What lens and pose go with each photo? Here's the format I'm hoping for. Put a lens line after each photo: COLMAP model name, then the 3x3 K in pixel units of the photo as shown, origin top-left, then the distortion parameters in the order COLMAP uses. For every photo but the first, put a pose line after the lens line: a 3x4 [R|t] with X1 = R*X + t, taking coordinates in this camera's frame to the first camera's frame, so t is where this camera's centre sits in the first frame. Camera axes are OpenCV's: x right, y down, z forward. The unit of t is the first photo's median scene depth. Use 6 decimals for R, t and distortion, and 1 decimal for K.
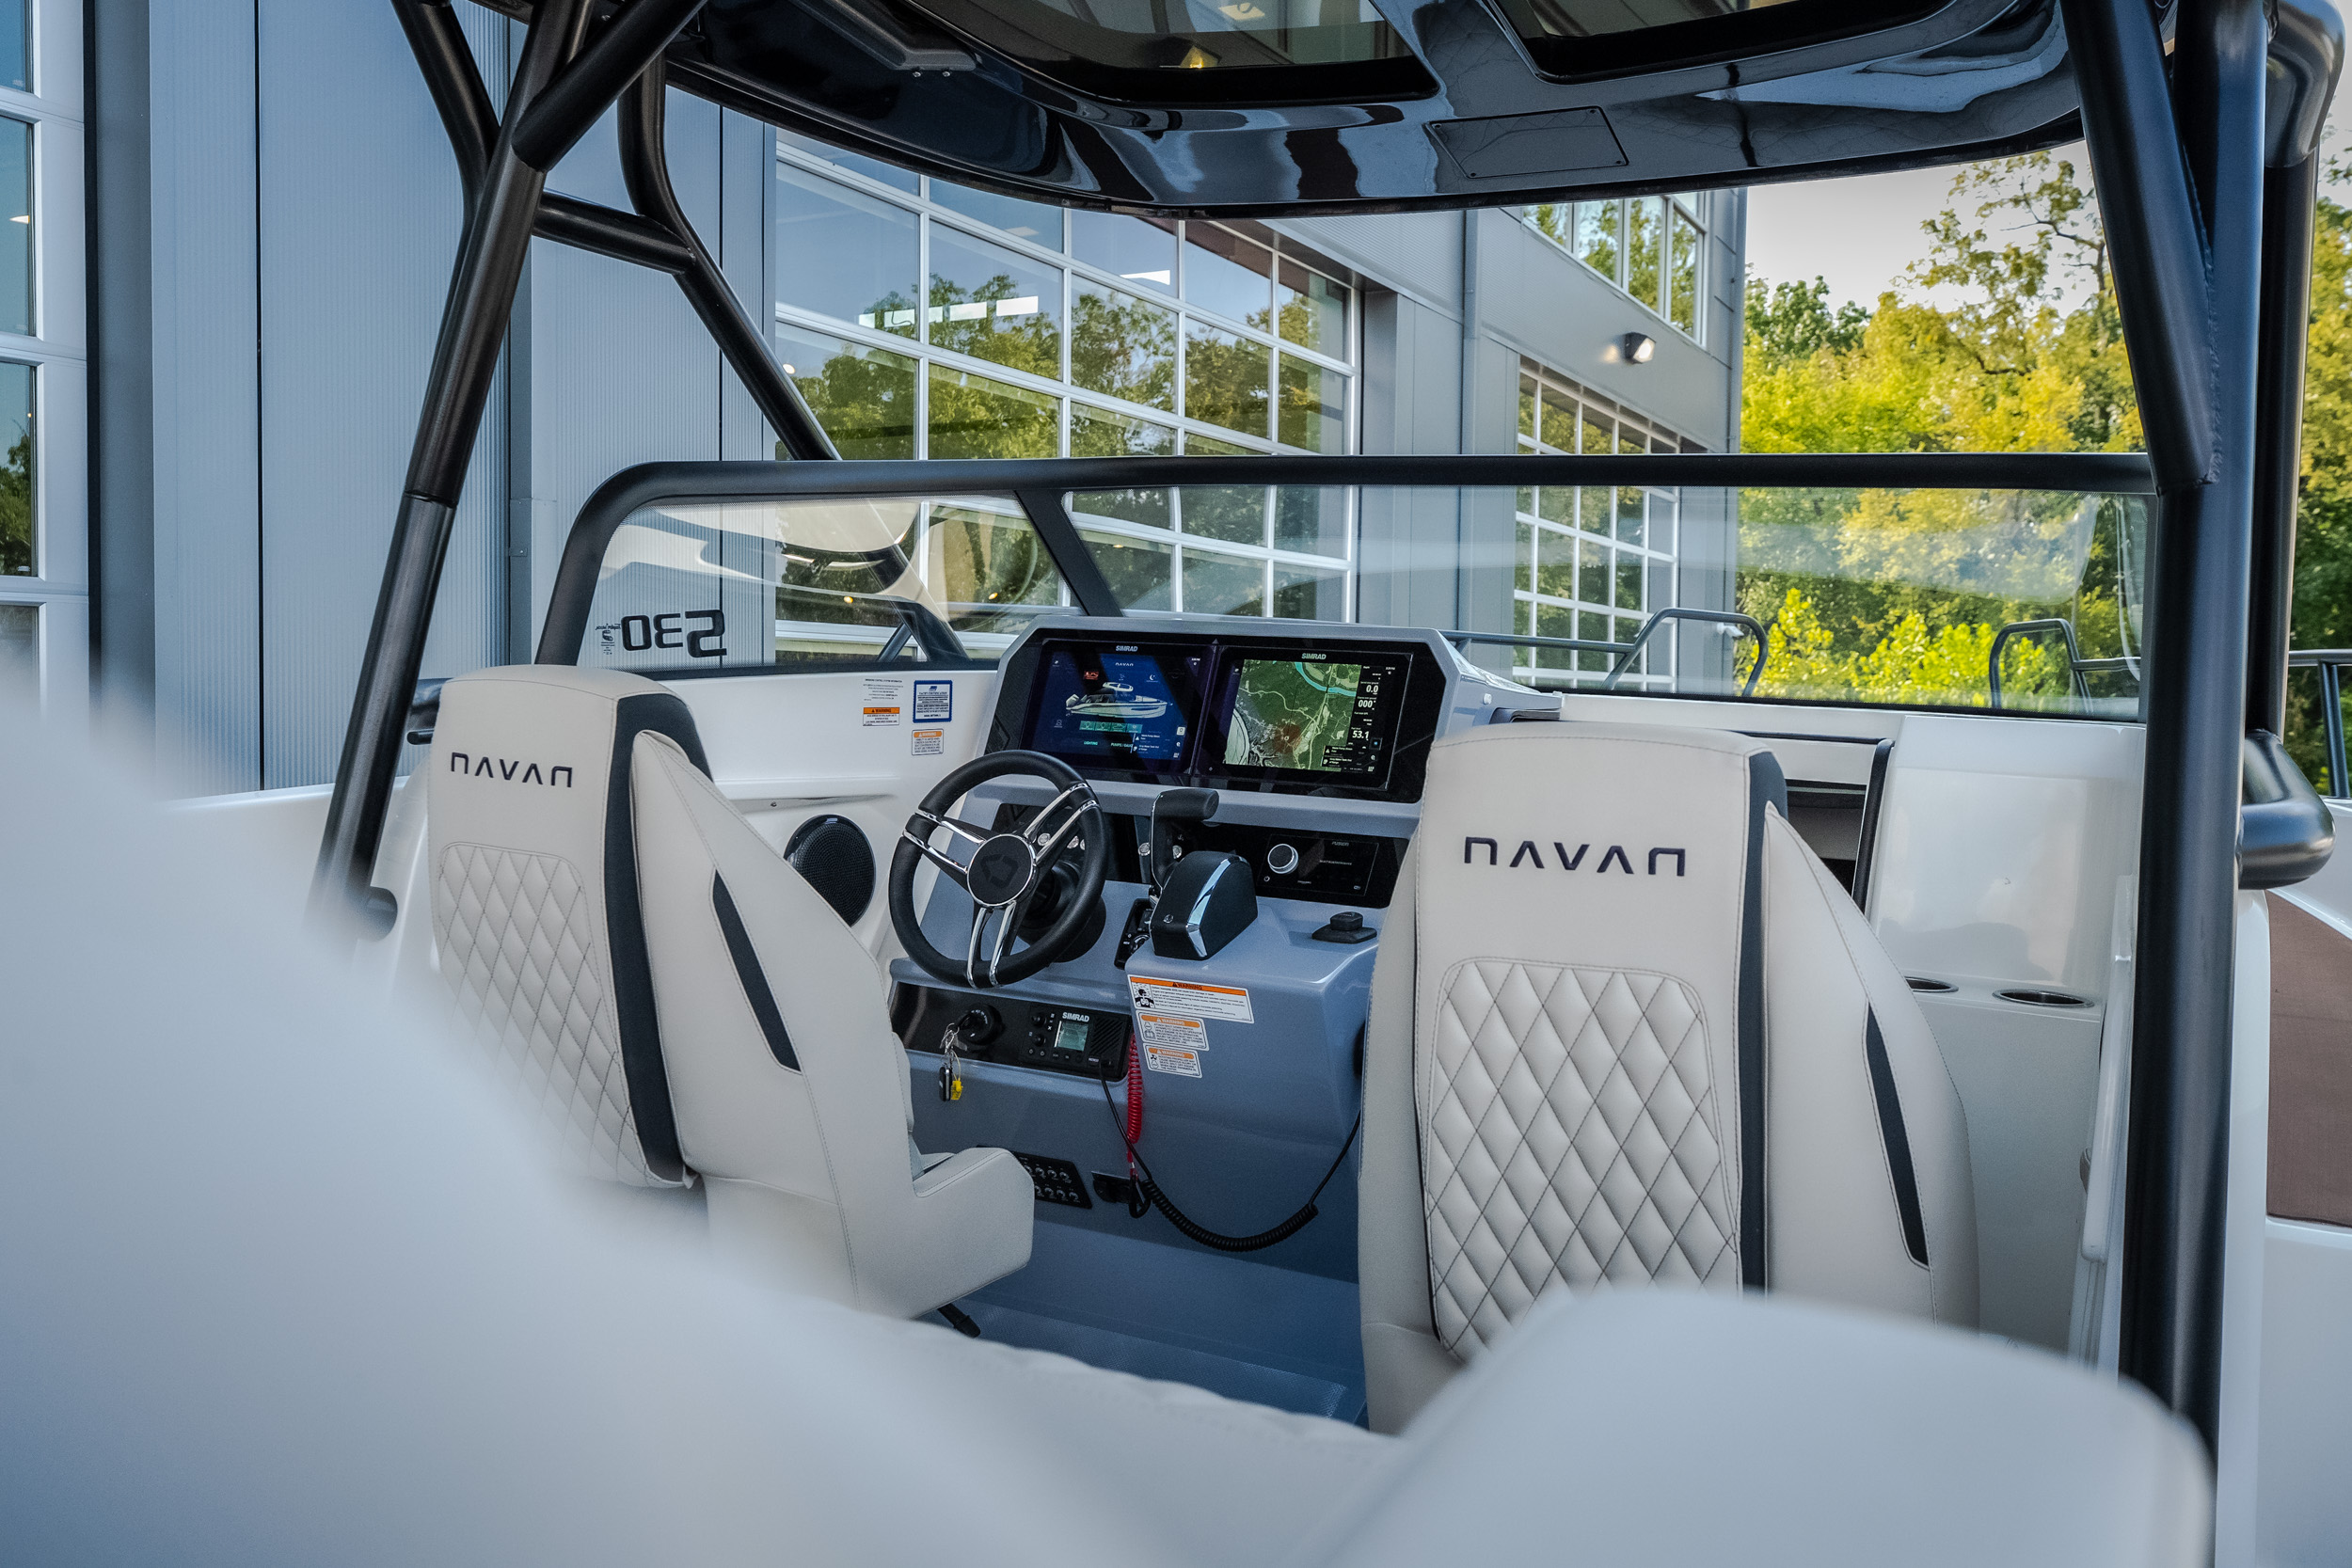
lens RADIAL K [[1962.4, 0, 1168.4], [0, 1962.4, 792.9], [0, 0, 1]] dist [0.004442, -0.000857]
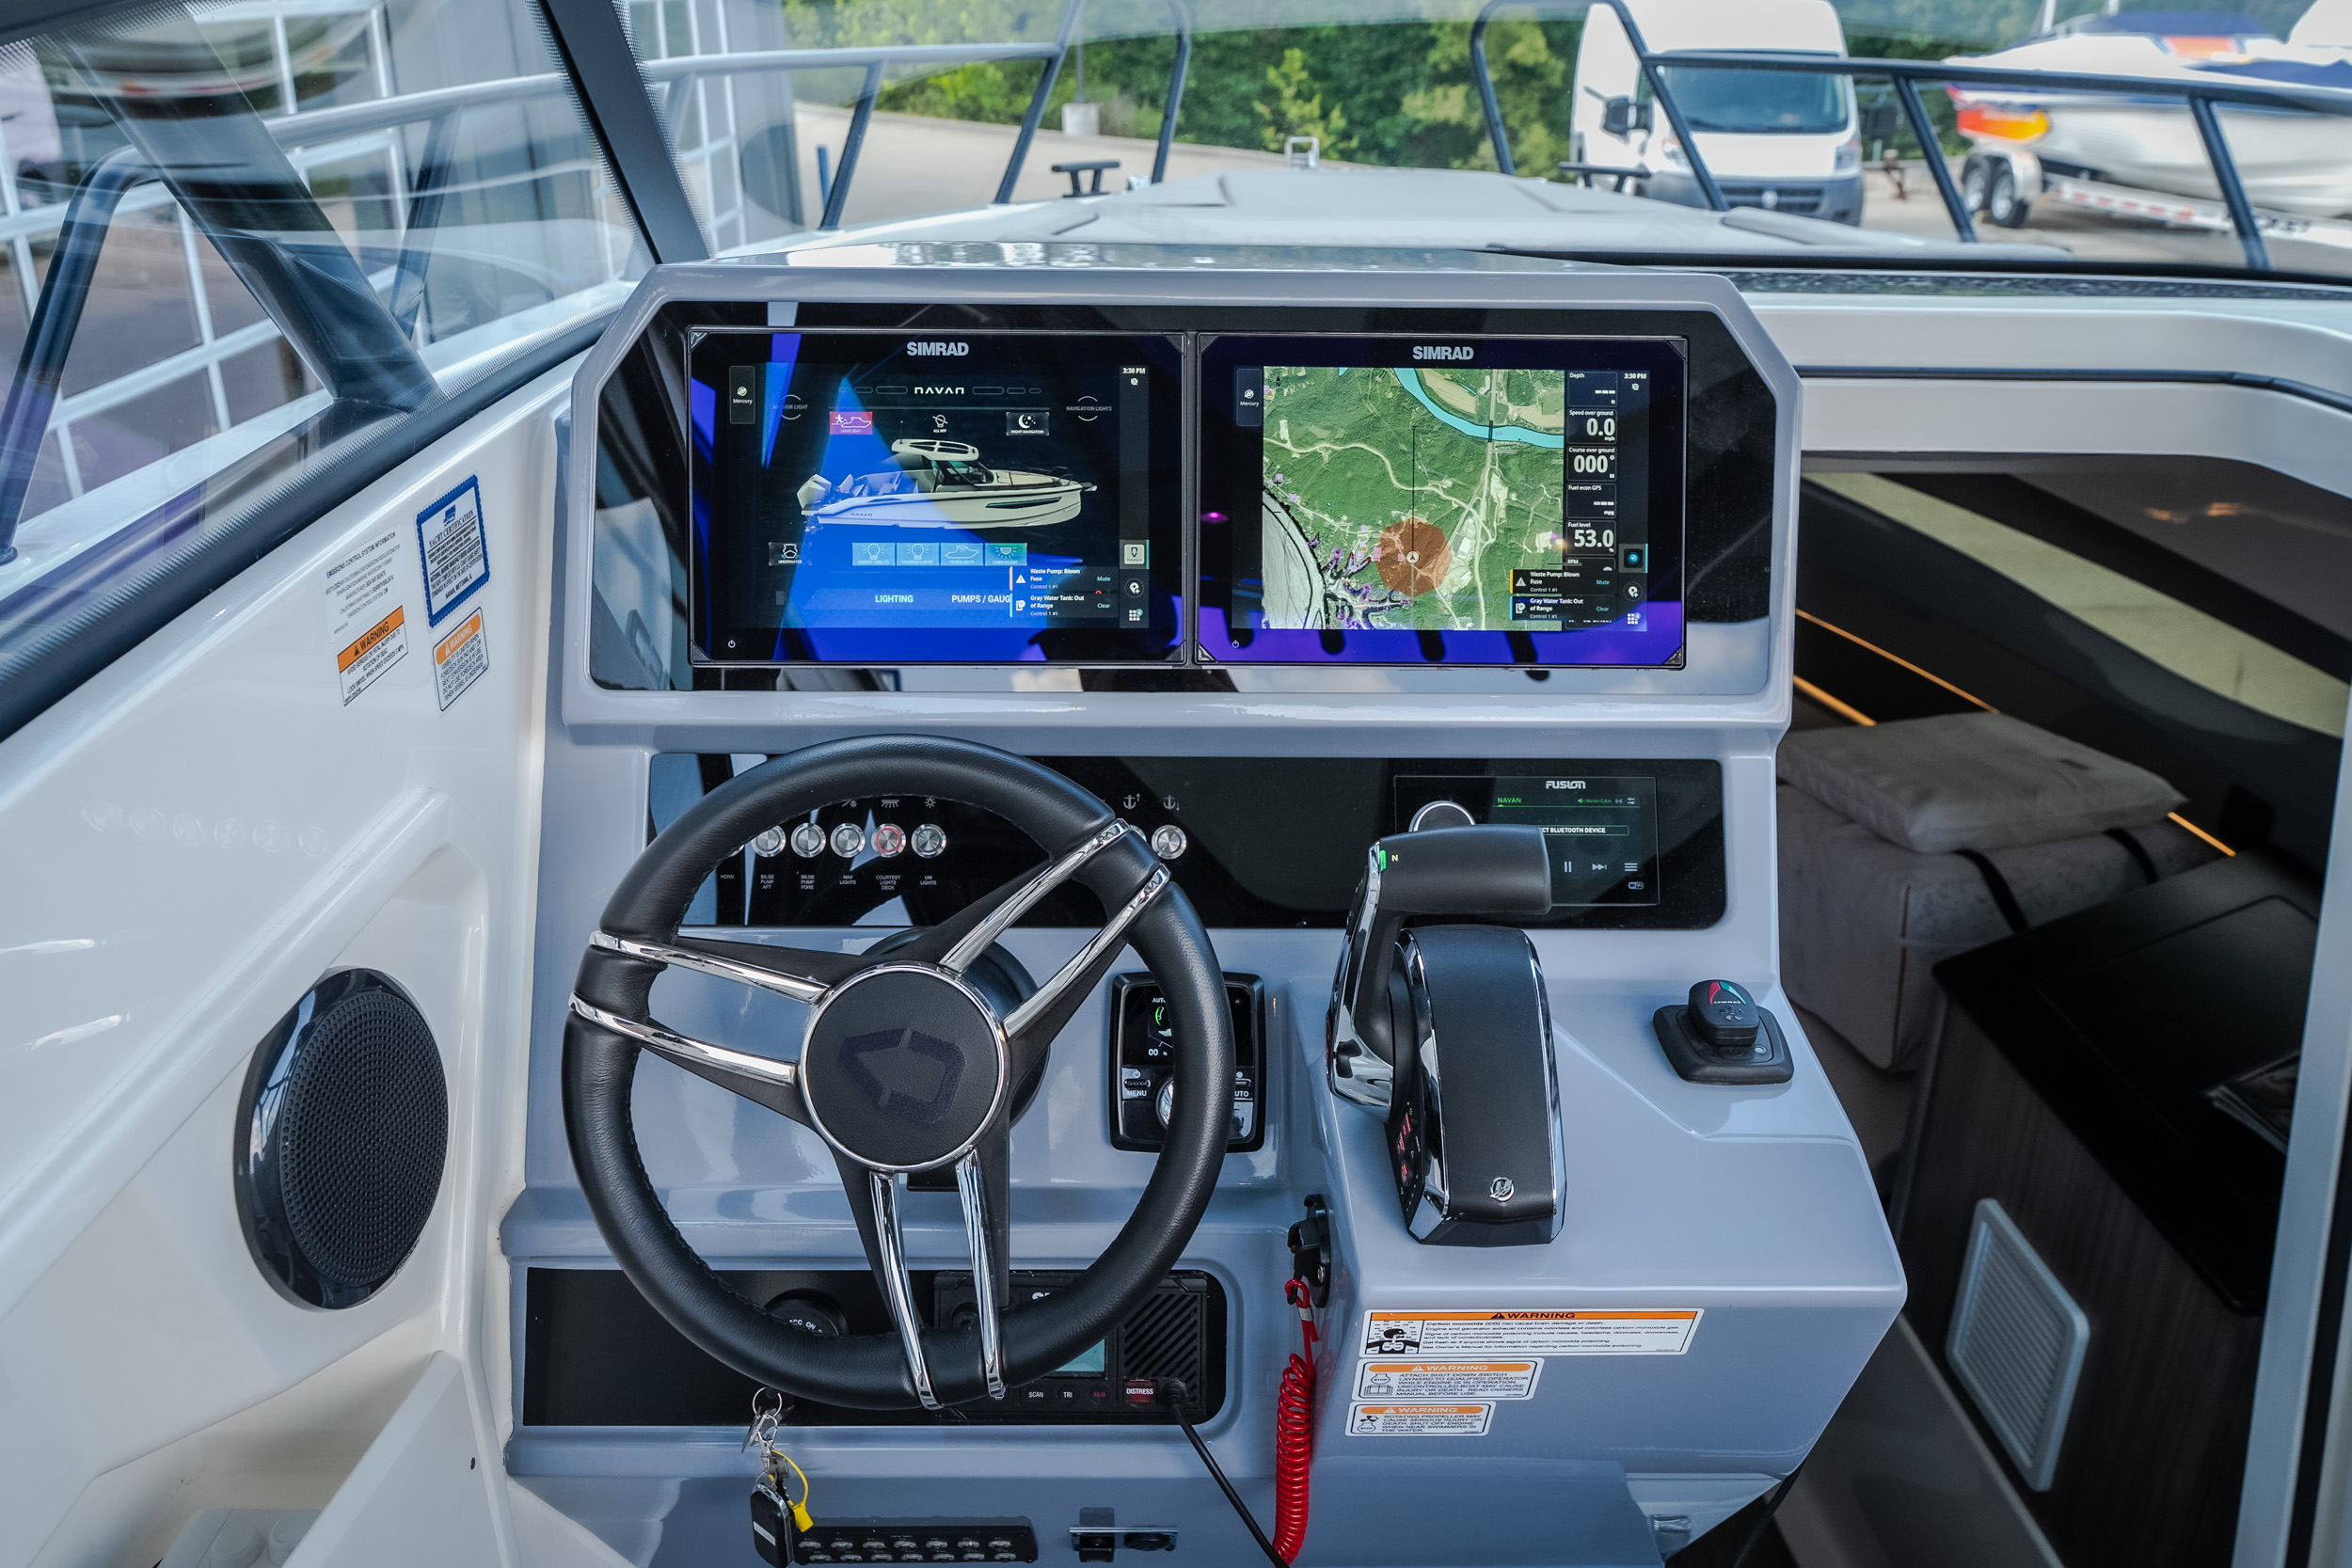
lens RADIAL K [[2009.5, 0, 1201.7], [0, 2009.5, 771.3], [0, 0, 1]] dist [-0.001257, 0.009575]
pose [[0.863509, -0.214377, 0.456502, -0.188654], [0.057404, 0.941056, 0.333344, -0.131306], [-0.501056, -0.261640, 0.824917, 0.632839]]
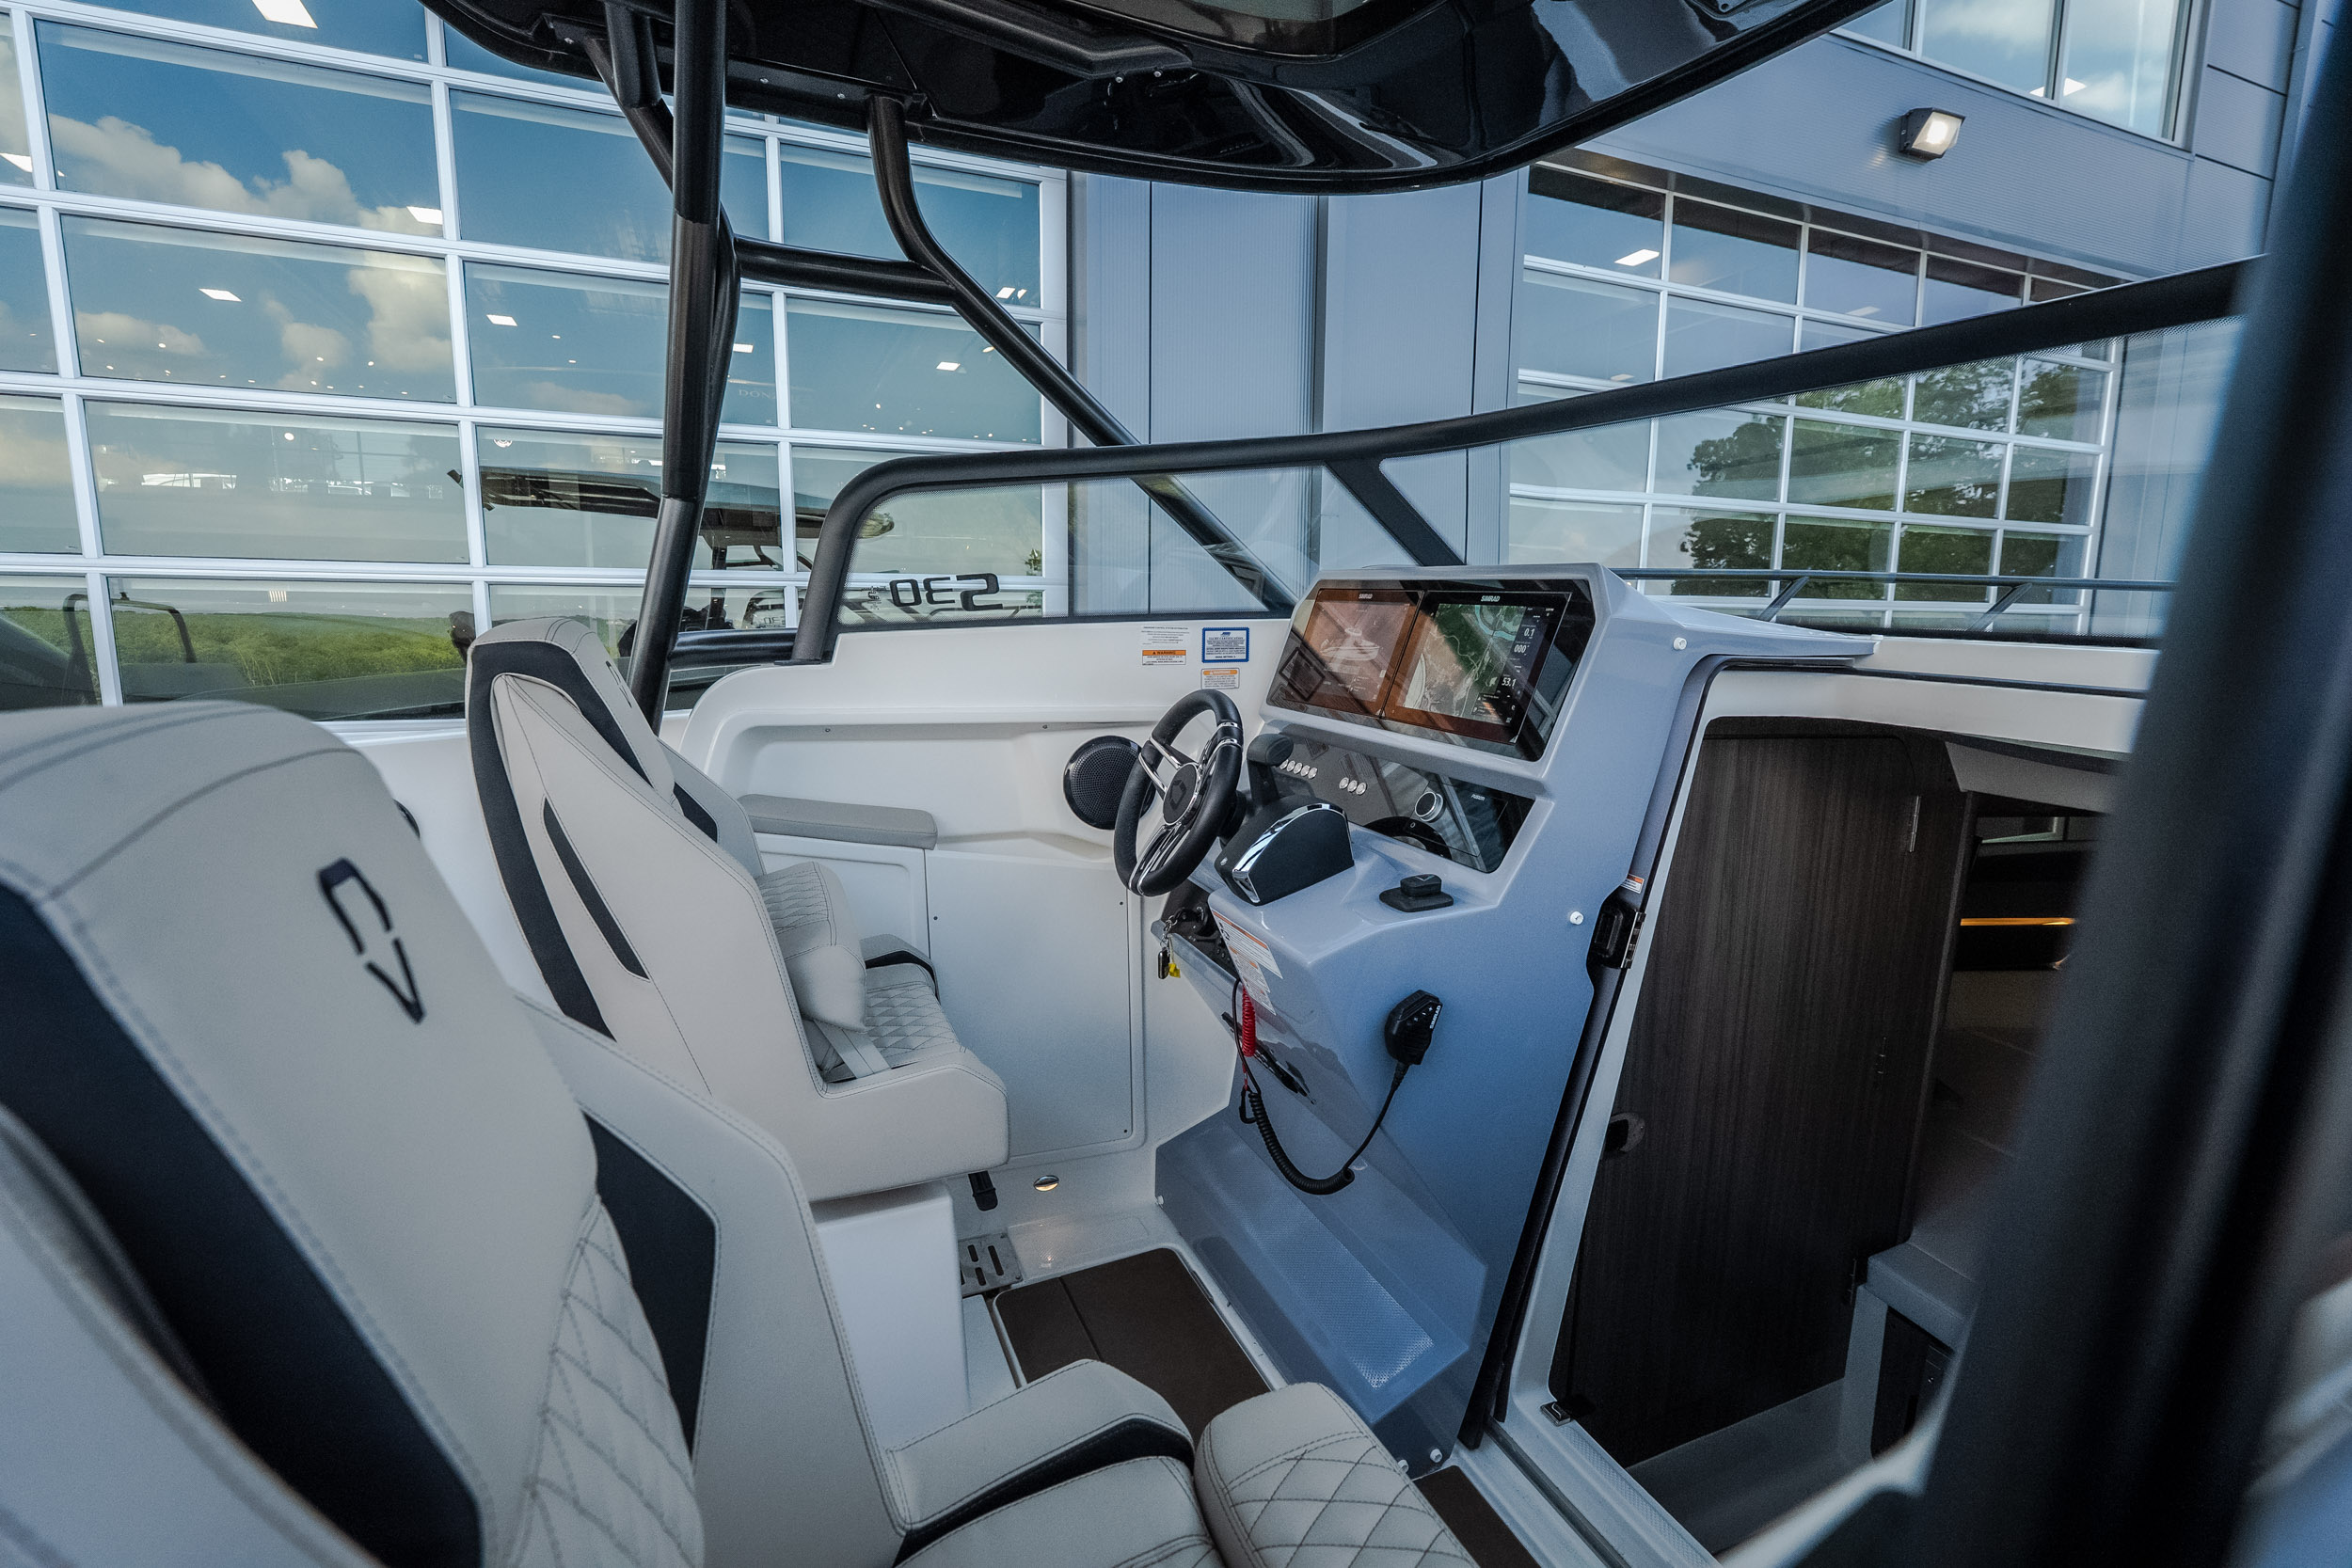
lens RADIAL K [[1061.8, 0, 1167.8], [0, 1061.8, 776.4], [0, 0, 1]] dist [-0.004154, 0.001950]
pose [[0.776368, 0.079054, -0.625302, 0.280027], [-0.028767, 0.995513, 0.090142, -0.025000], [0.629623, -0.051995, 0.775159, 0.486919]]
